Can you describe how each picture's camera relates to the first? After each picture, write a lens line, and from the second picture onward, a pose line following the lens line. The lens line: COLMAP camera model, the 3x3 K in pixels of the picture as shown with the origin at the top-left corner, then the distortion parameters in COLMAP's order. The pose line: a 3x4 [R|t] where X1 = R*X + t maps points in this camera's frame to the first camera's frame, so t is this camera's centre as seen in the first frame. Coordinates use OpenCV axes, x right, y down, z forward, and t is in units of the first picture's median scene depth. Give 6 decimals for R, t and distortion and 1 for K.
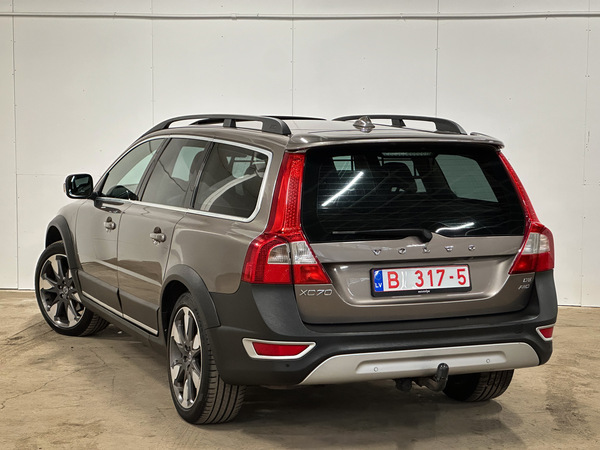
lens RADIAL K [[1375.7, 0, 308.7], [0, 1375.7, 238.7], [0, 0, 1]] dist [0.210514, 0.000000]
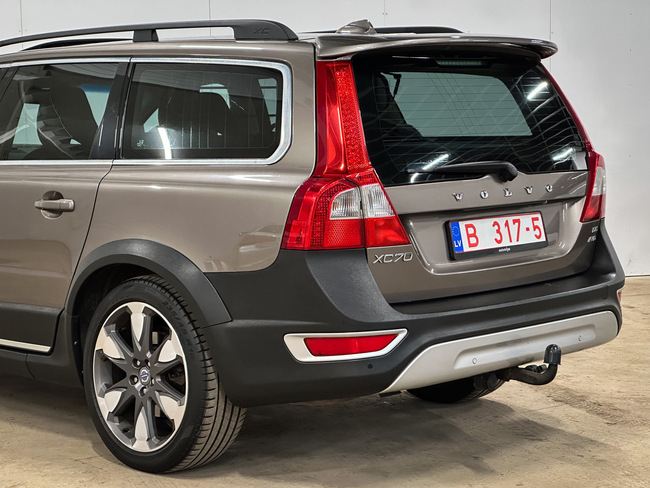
lens RADIAL K [[1490.3, 0, 323.1], [0, 1490.3, 245.0], [0, 0, 1]] dist [0.210514, 0.000000]
pose [[0.924319, -0.061340, 0.376659, -0.299676], [0.064293, 0.997920, 0.004740, 0.025943], [-0.376166, 0.019835, 0.926340, 0.309315]]
